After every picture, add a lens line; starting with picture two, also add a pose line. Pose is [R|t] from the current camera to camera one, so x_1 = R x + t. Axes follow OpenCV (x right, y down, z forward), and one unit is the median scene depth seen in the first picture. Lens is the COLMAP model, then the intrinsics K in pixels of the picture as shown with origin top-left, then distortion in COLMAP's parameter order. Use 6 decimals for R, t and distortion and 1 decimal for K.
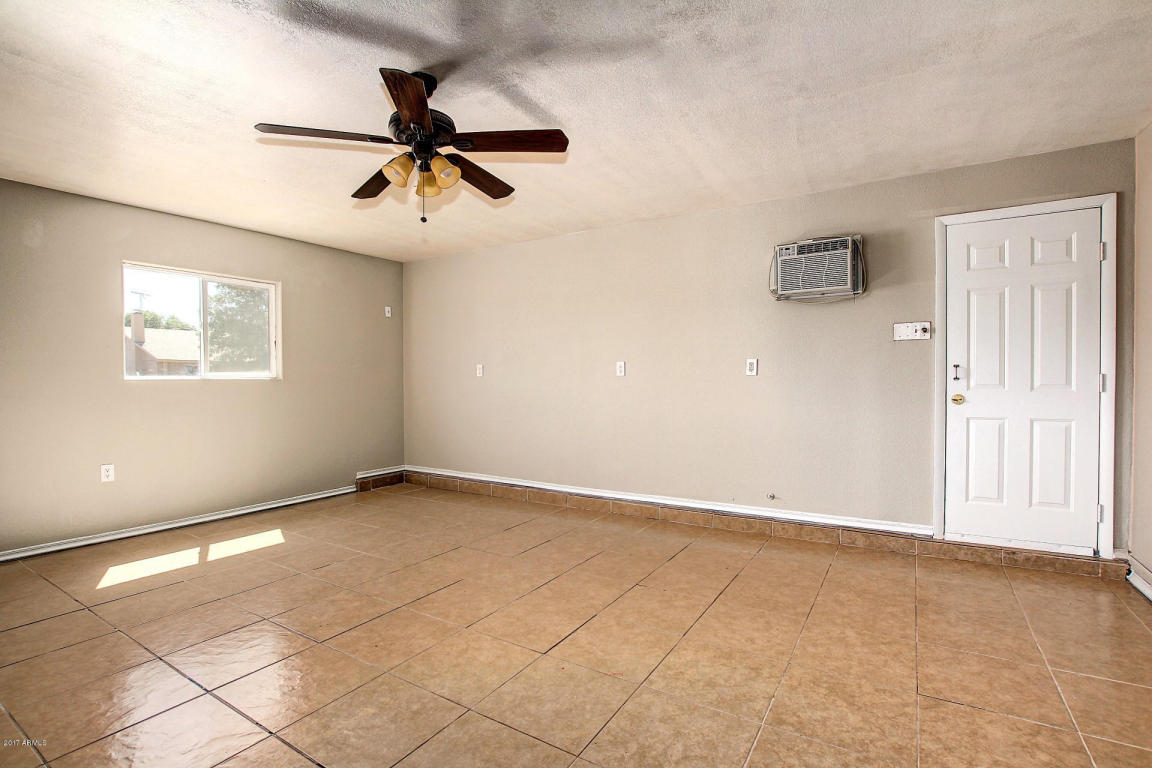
lens RADIAL K [[532.4, 0, 571.7], [0, 532.4, 385.4], [0, 0, 1]] dist [-0.008139, 0.000865]
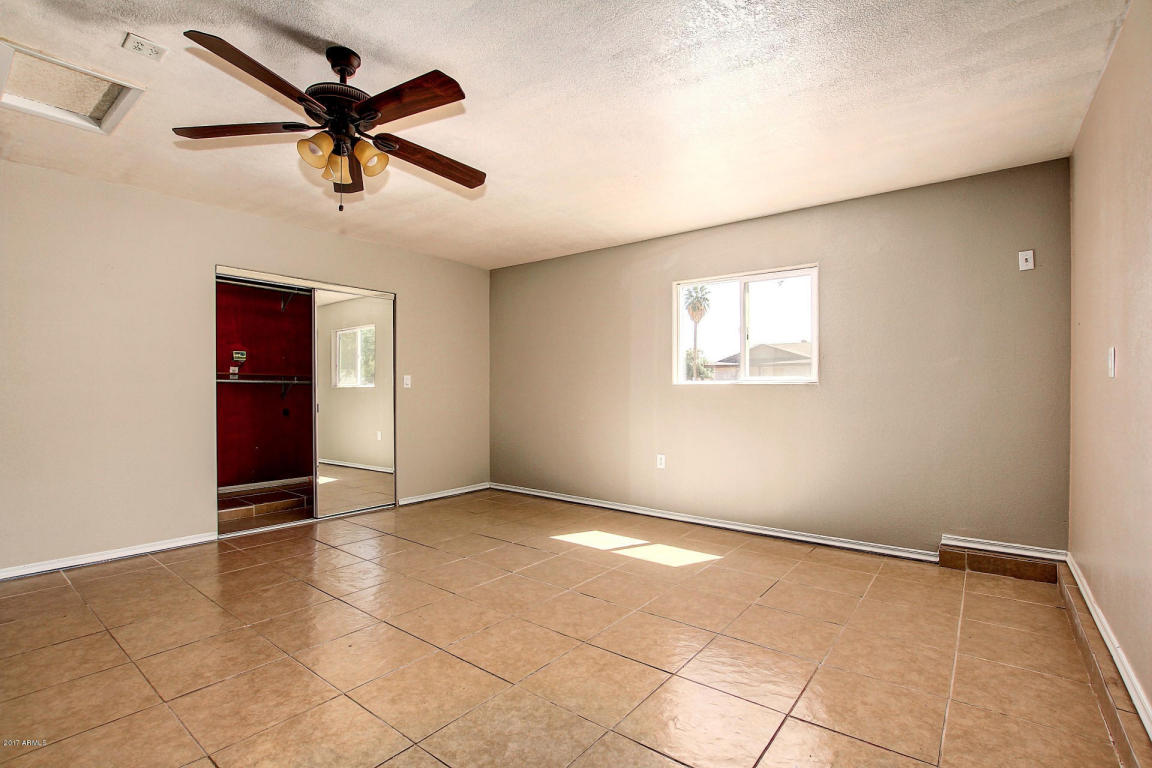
lens RADIAL K [[532.4, 0, 570.3], [0, 532.4, 386.5], [0, 0, 1]] dist [-0.008139, 0.000865]
pose [[-0.097253, 0.011365, -0.995195, 0.366095], [-0.001610, 0.999932, 0.011577, -0.022314], [0.995258, 0.002728, -0.097228, 0.888106]]
